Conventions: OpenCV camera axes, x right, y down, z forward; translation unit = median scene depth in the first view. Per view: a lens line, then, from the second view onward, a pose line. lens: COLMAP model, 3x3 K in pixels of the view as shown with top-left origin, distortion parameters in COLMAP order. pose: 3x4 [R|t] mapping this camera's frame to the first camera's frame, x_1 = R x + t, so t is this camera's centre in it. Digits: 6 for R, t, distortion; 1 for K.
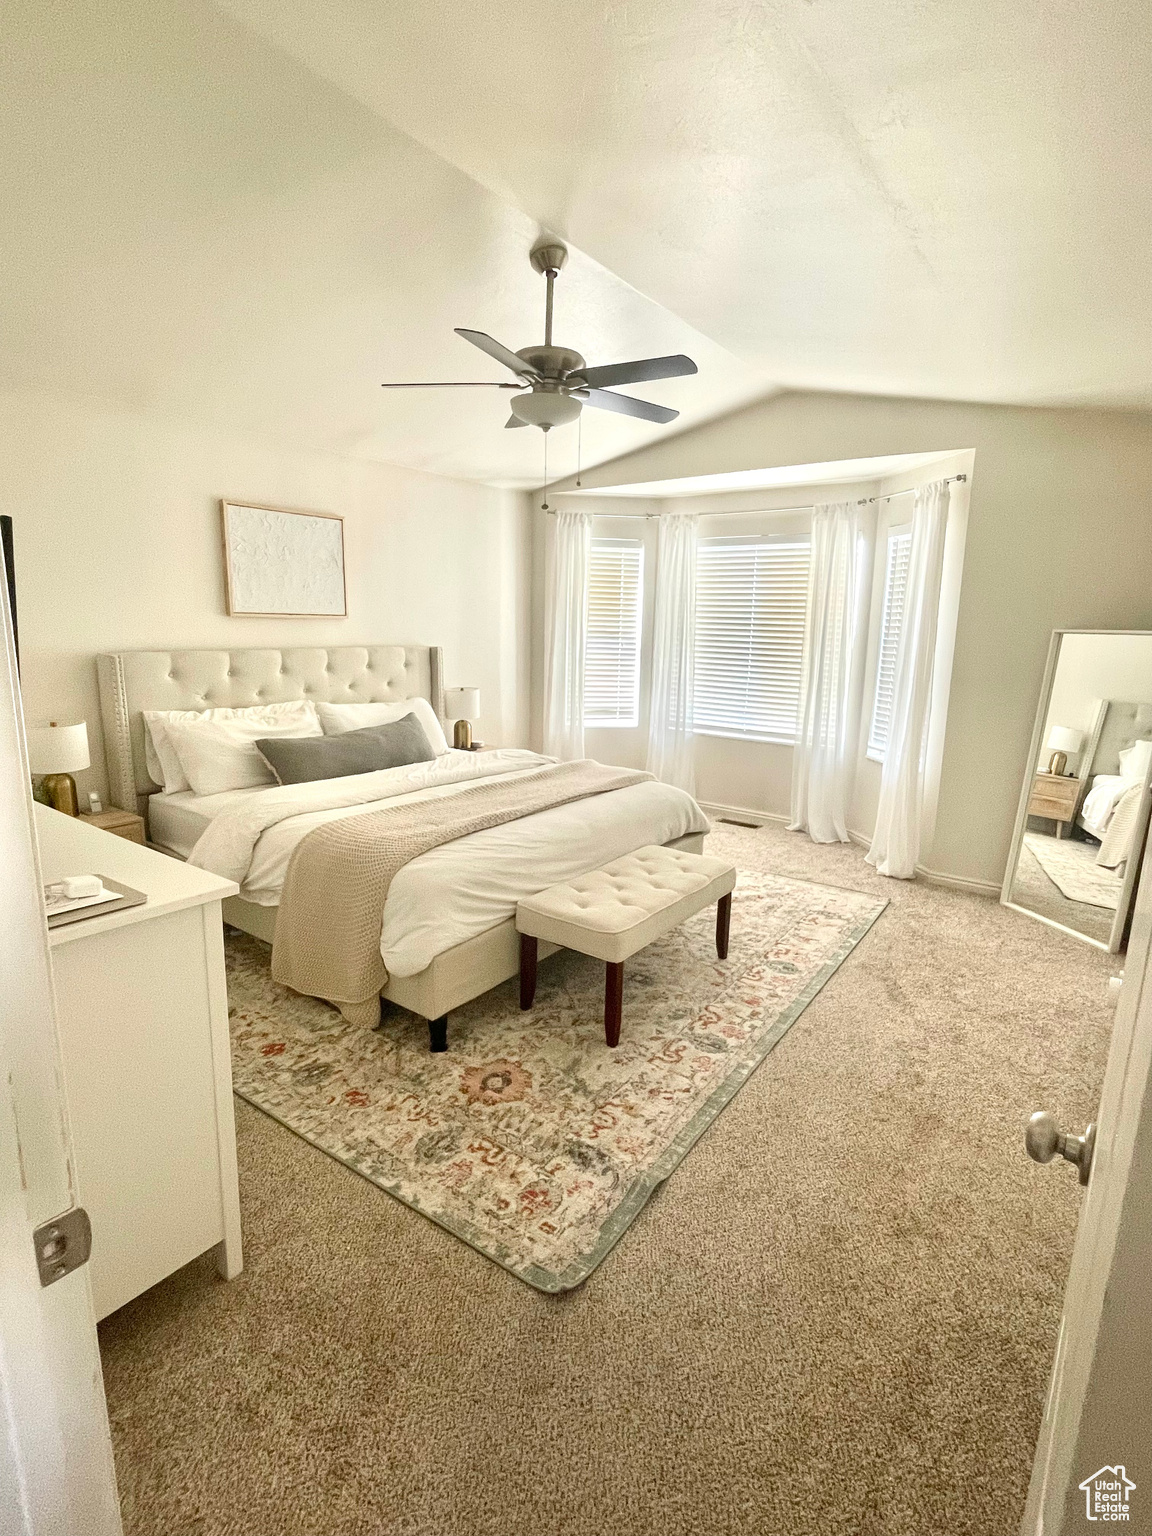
lens RADIAL K [[733.3, 0, 576.0], [0, 733.3, 768.0], [0, 0, 1]] dist [-0.001998, 0.000121]
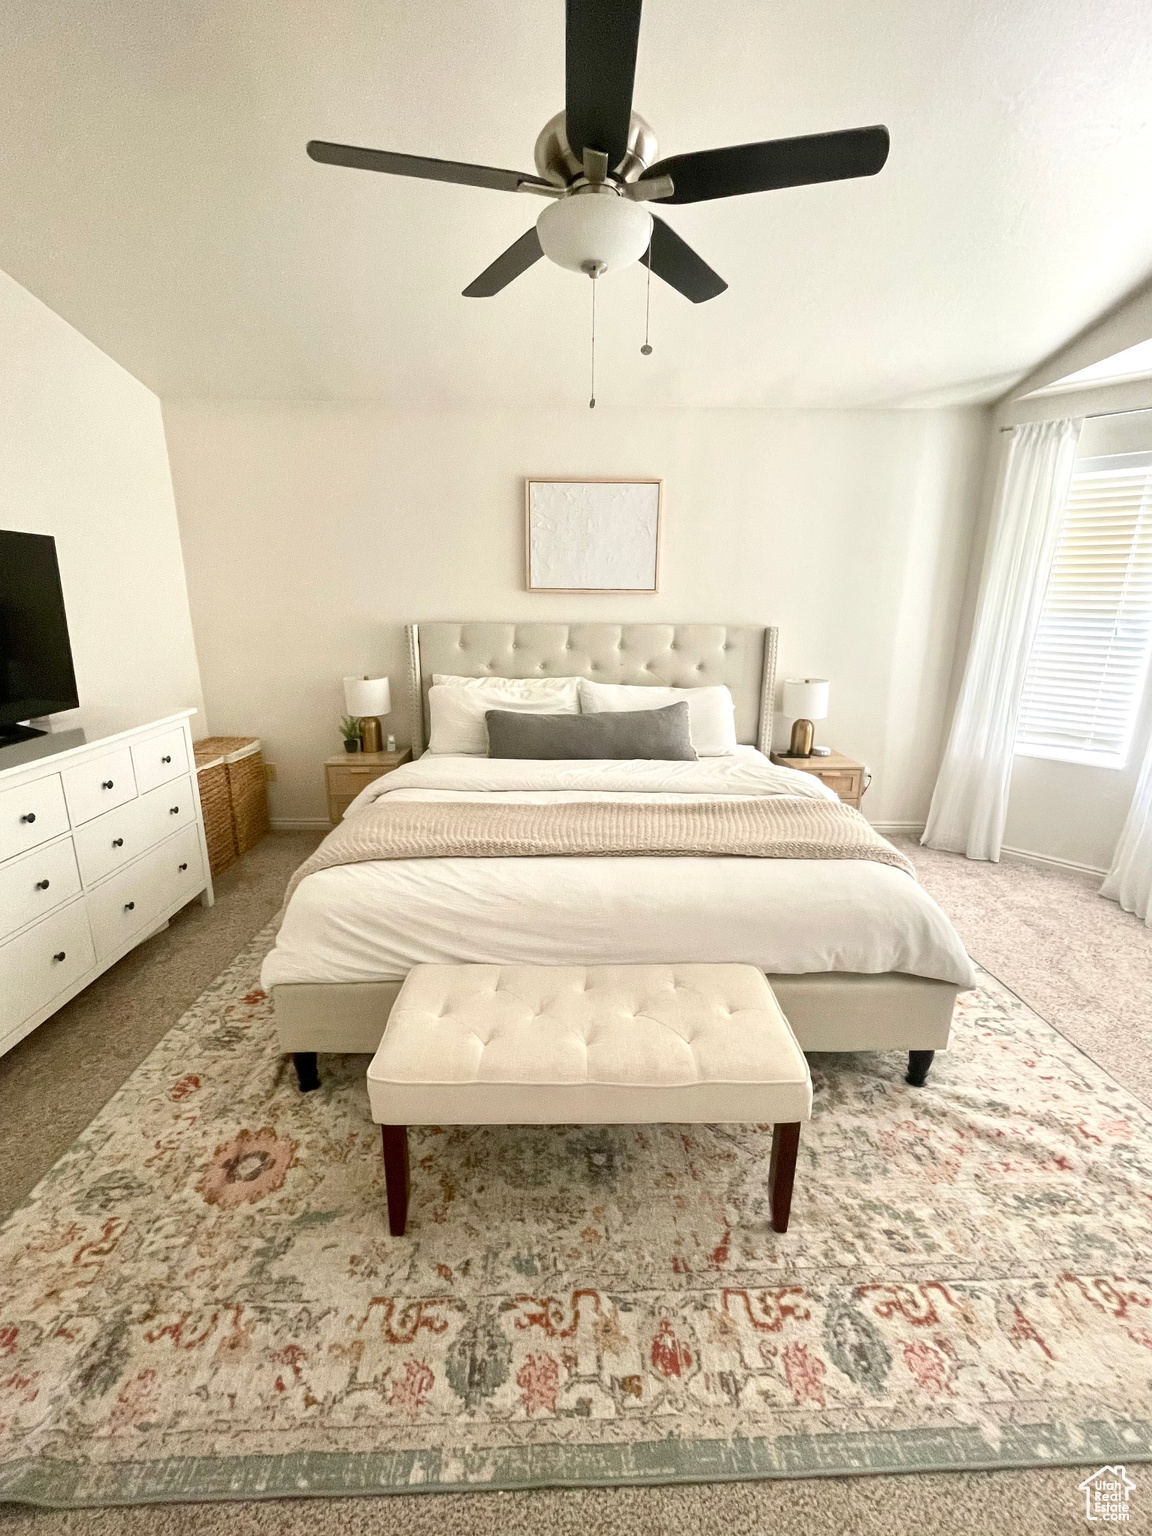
lens RADIAL K [[642.2, 0, 576.0], [0, 642.2, 768.0], [0, 0, 1]] dist [0.003224, -0.004728]
pose [[0.610817, 0.190235, -0.768578, 0.376766], [-0.152377, 0.980805, 0.121665, -0.091318], [0.776971, 0.042799, 0.628080, 0.547434]]
